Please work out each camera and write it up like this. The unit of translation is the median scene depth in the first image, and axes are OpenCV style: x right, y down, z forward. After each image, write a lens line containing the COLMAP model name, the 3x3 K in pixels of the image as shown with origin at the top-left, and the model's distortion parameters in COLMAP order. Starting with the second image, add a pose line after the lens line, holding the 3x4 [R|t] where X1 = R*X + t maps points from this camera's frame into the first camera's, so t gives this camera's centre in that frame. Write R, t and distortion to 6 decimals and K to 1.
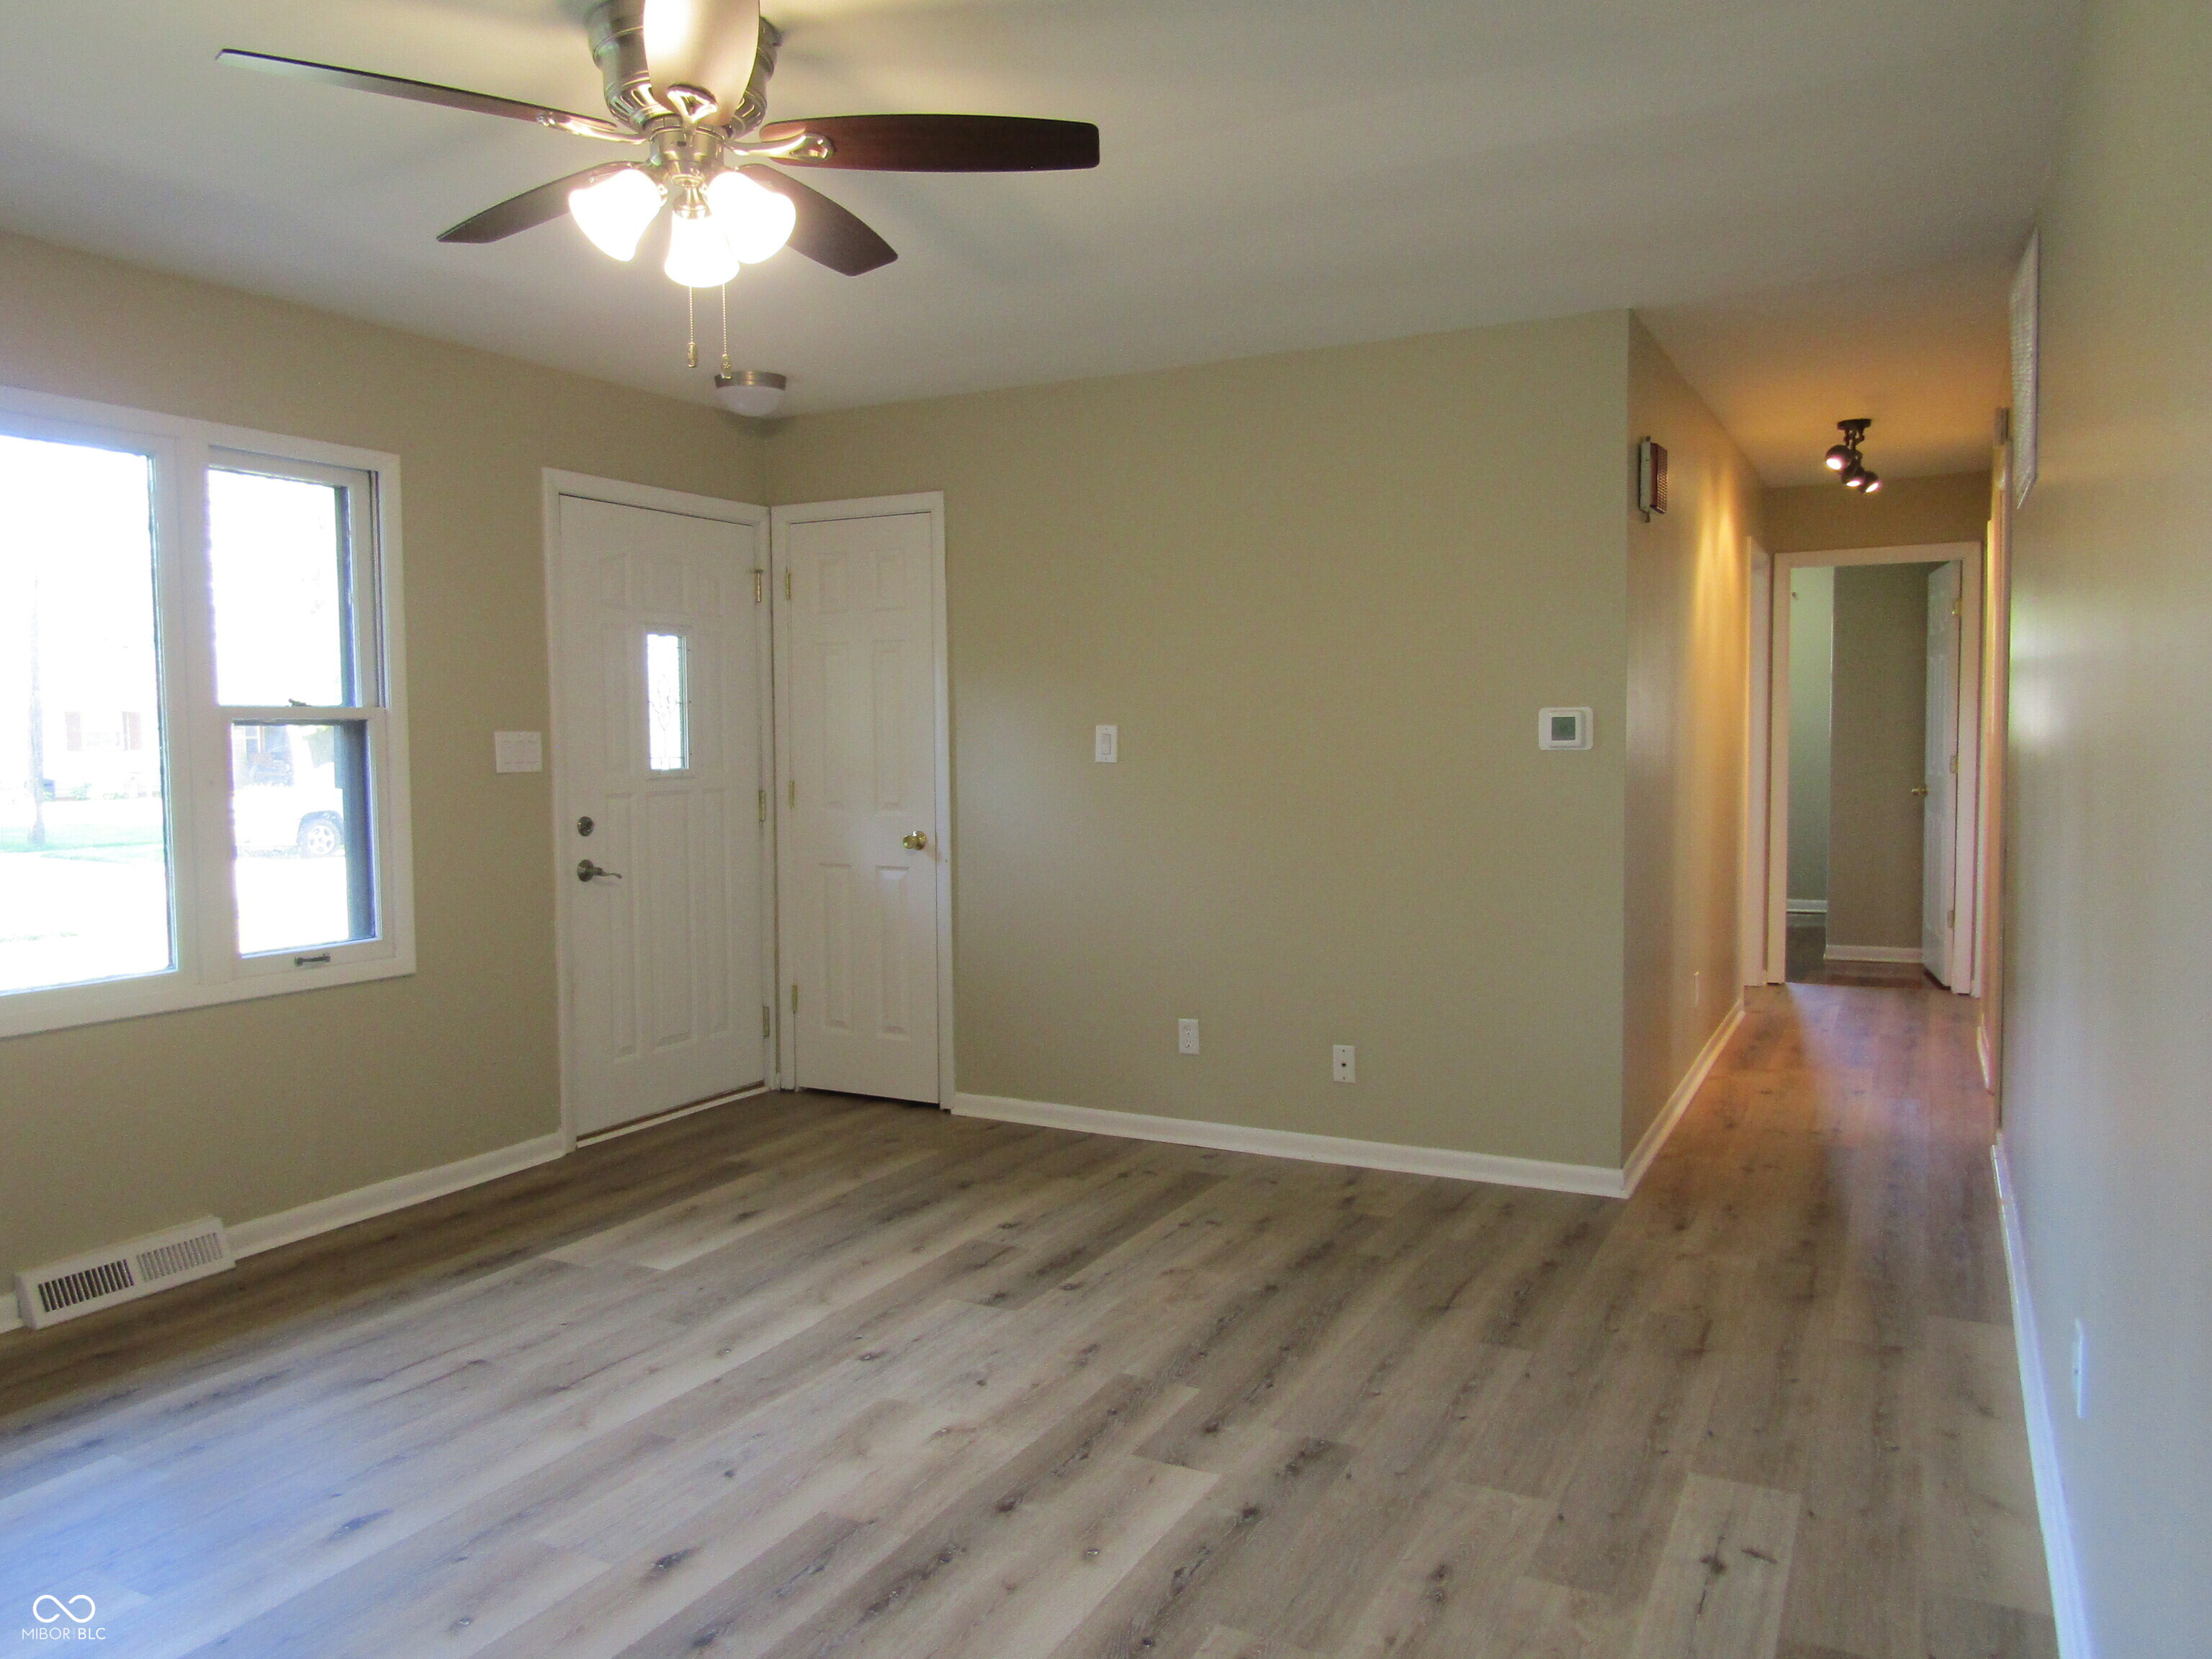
lens RADIAL K [[1538.0, 0, 1076.6], [0, 1538.0, 828.2], [0, 0, 1]] dist [-0.013059, -0.006925]
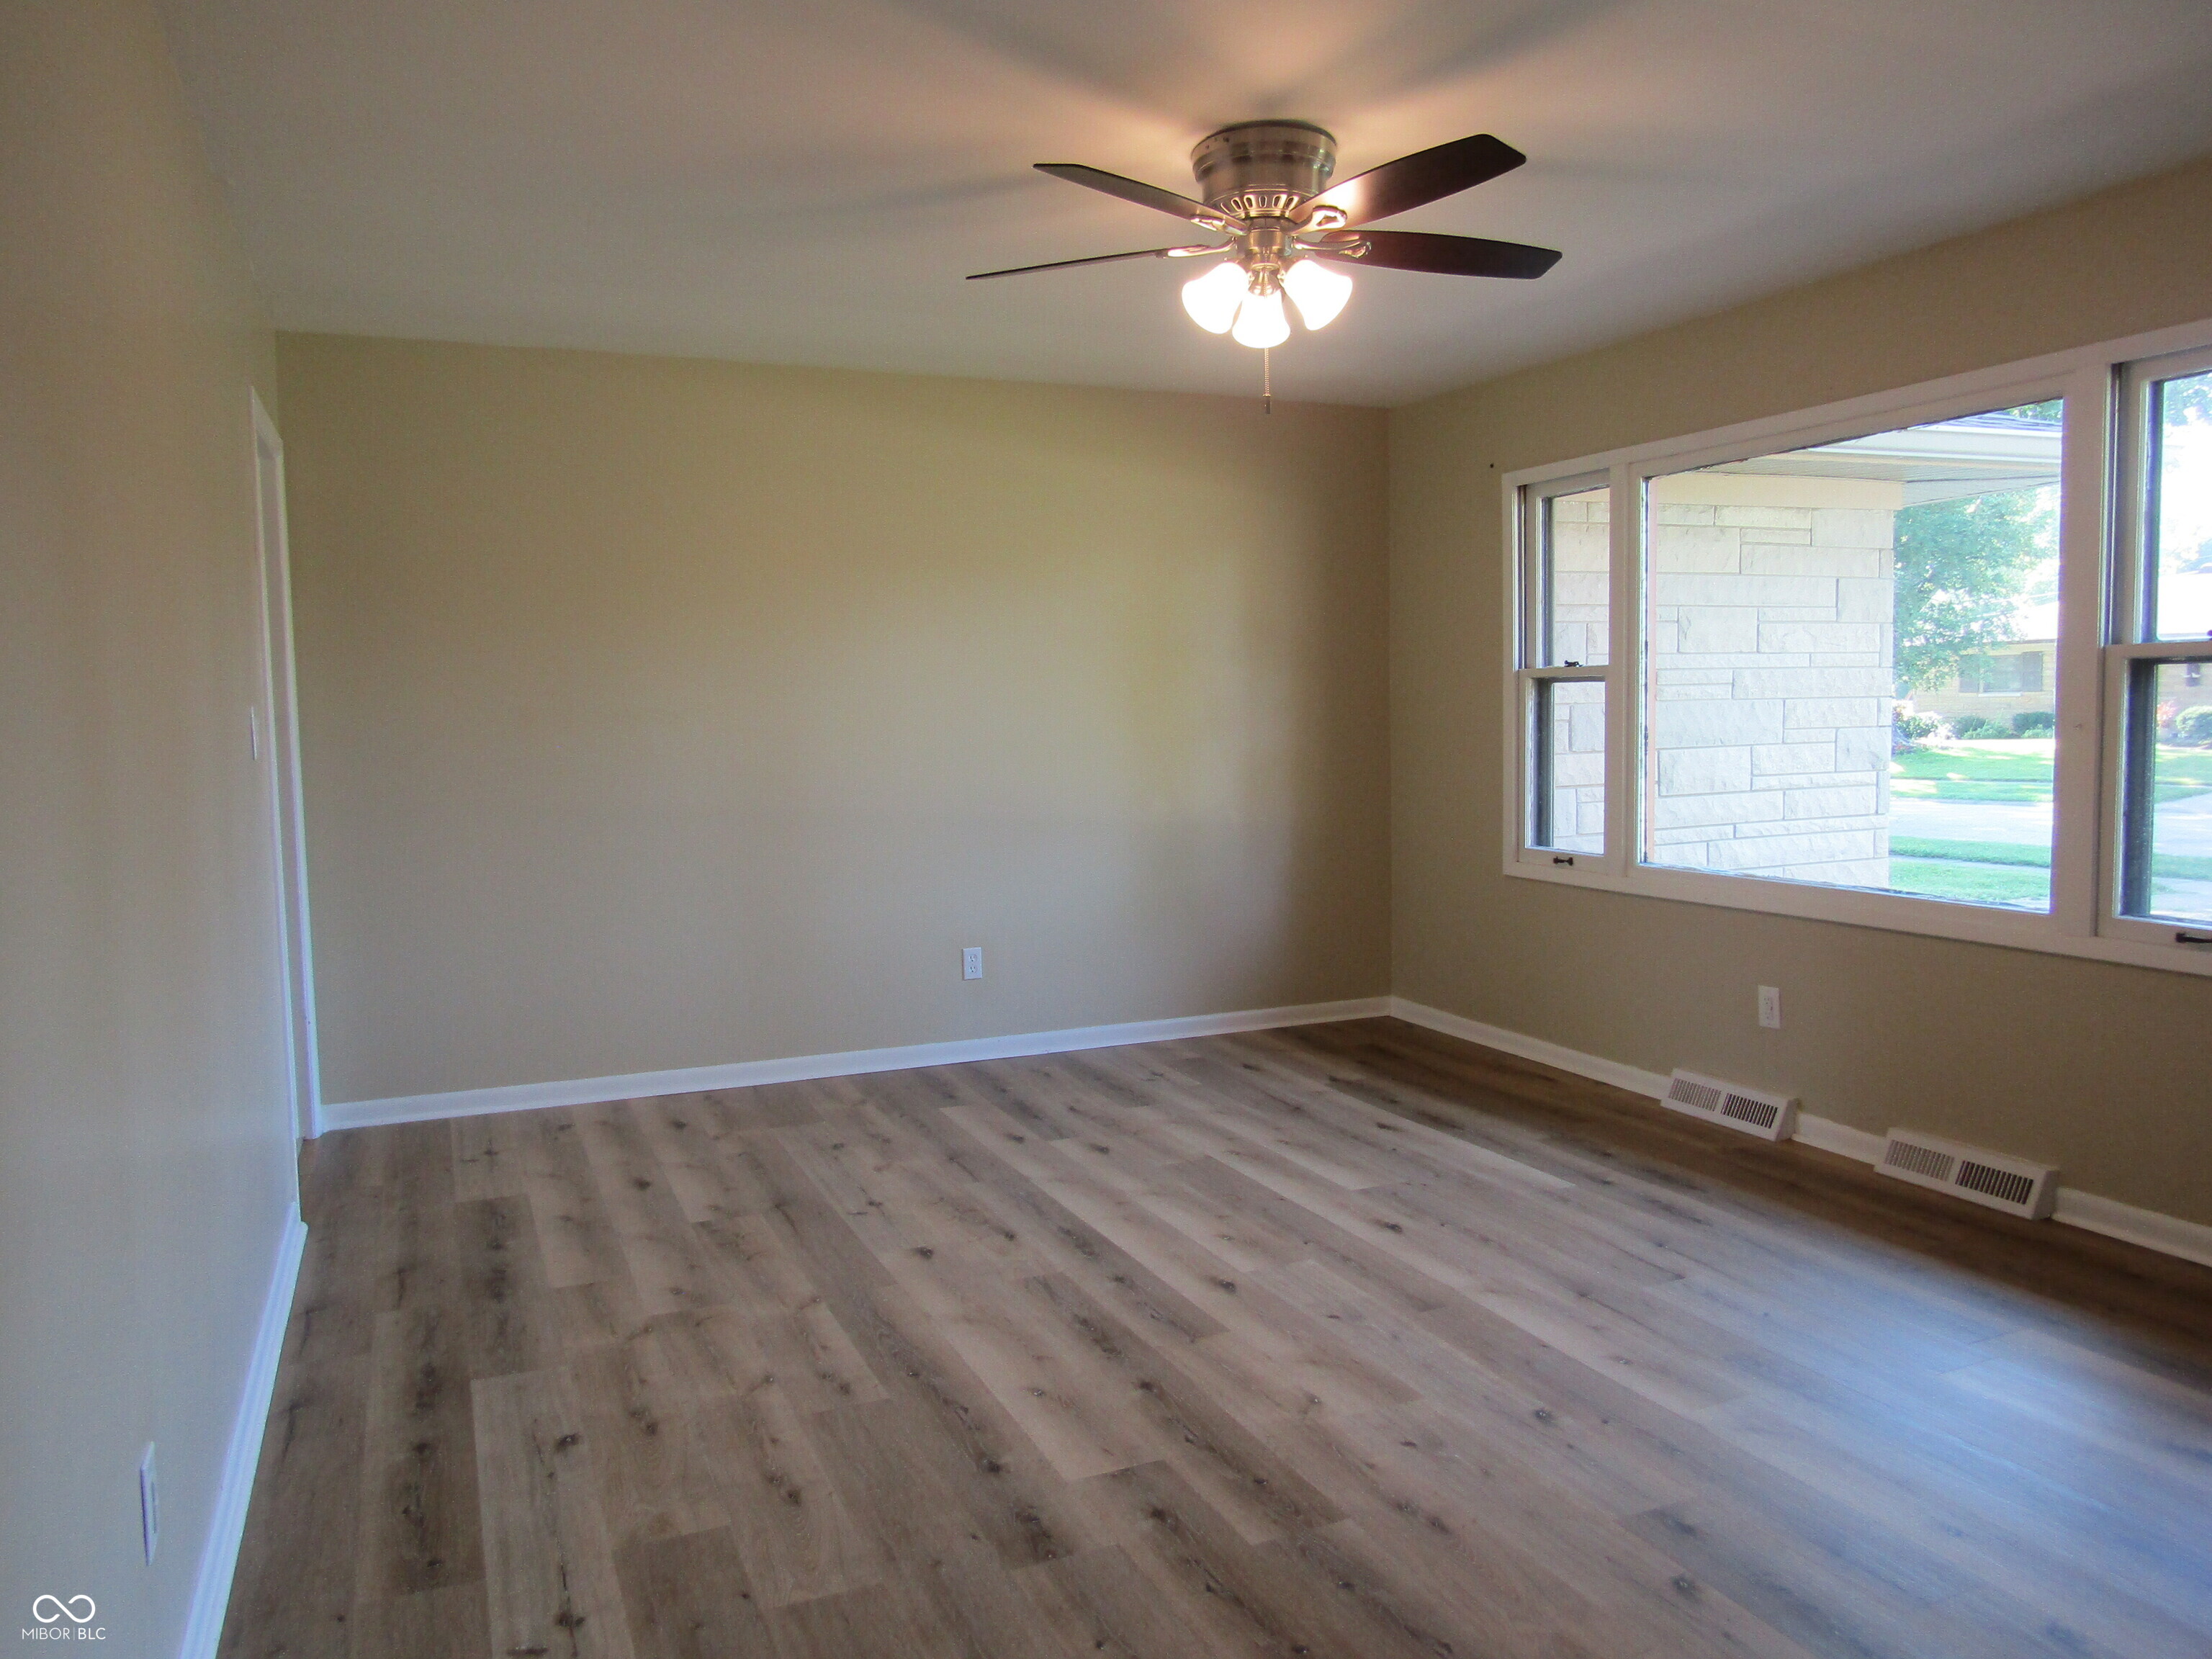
lens RADIAL K [[1542.7, 0, 1114.3], [0, 1542.7, 835.9], [0, 0, 1]] dist [-0.010501, -0.005292]
pose [[-0.595756, 0.089065, -0.798212, 0.814937], [-0.023176, 0.991512, 0.127931, -0.100802], [0.802831, 0.094715, -0.588635, 1.565570]]
